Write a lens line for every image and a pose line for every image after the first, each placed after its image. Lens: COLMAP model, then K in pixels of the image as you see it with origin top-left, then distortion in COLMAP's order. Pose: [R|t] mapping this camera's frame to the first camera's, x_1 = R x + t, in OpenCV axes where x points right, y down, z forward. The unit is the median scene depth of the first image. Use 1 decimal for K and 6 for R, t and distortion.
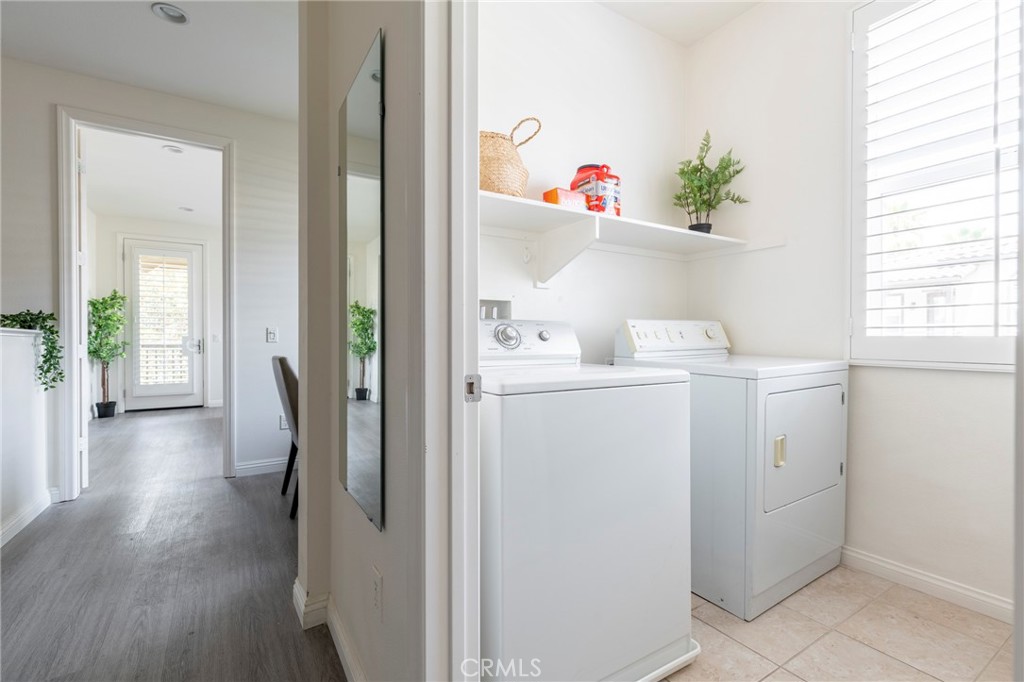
lens RADIAL K [[465.6, 0, 512.0], [0, 465.6, 341.0], [0, 0, 1]] dist [0.002372, 0.000441]
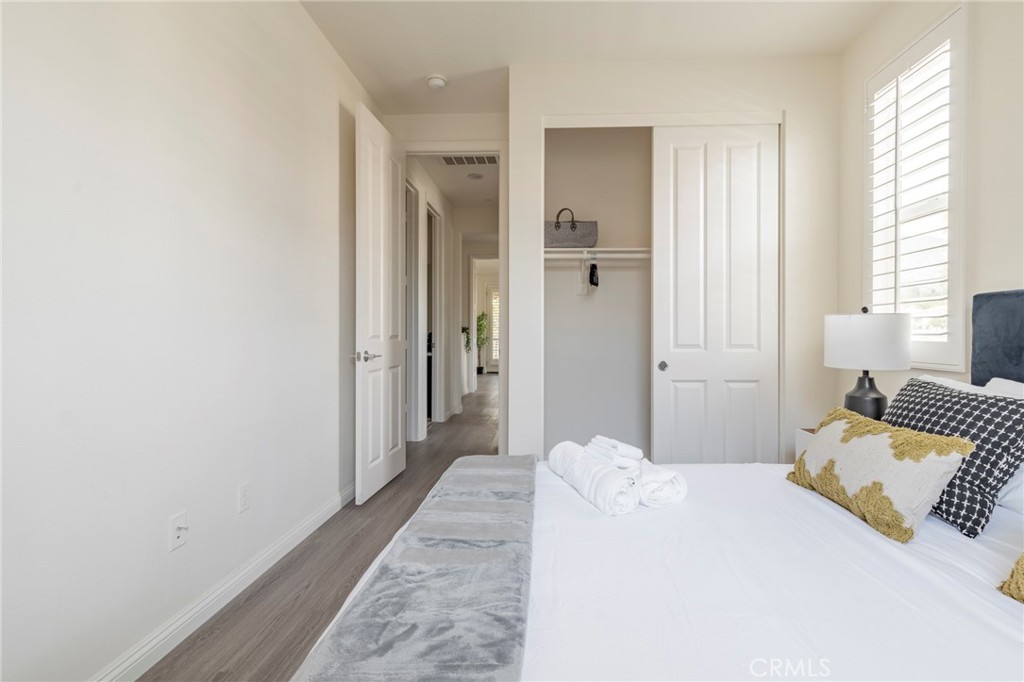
lens RADIAL K [[465.6, 0, 512.0], [0, 465.6, 341.0], [0, 0, 1]] dist [0.002372, 0.000441]
pose [[0.803778, 0.010354, -0.594839, 0.759078], [-0.005878, 0.999938, 0.009462, -0.001953], [0.594900, -0.004109, 0.803789, -0.925343]]
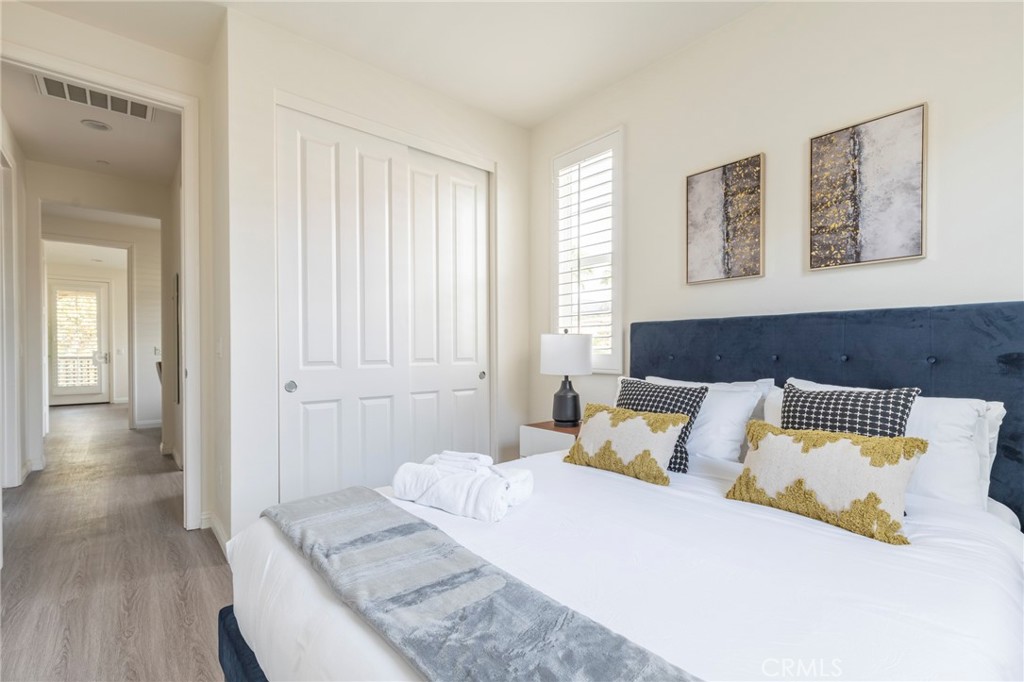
lens RADIAL K [[473.3, 0, 508.9], [0, 473.3, 357.6], [0, 0, 1]] dist [0.003164, 0.000302]
pose [[0.991331, -0.002564, 0.131363, 0.572716], [0.001462, 0.999963, 0.008481, -0.000086], [-0.131380, -0.008216, 0.991298, -0.969377]]
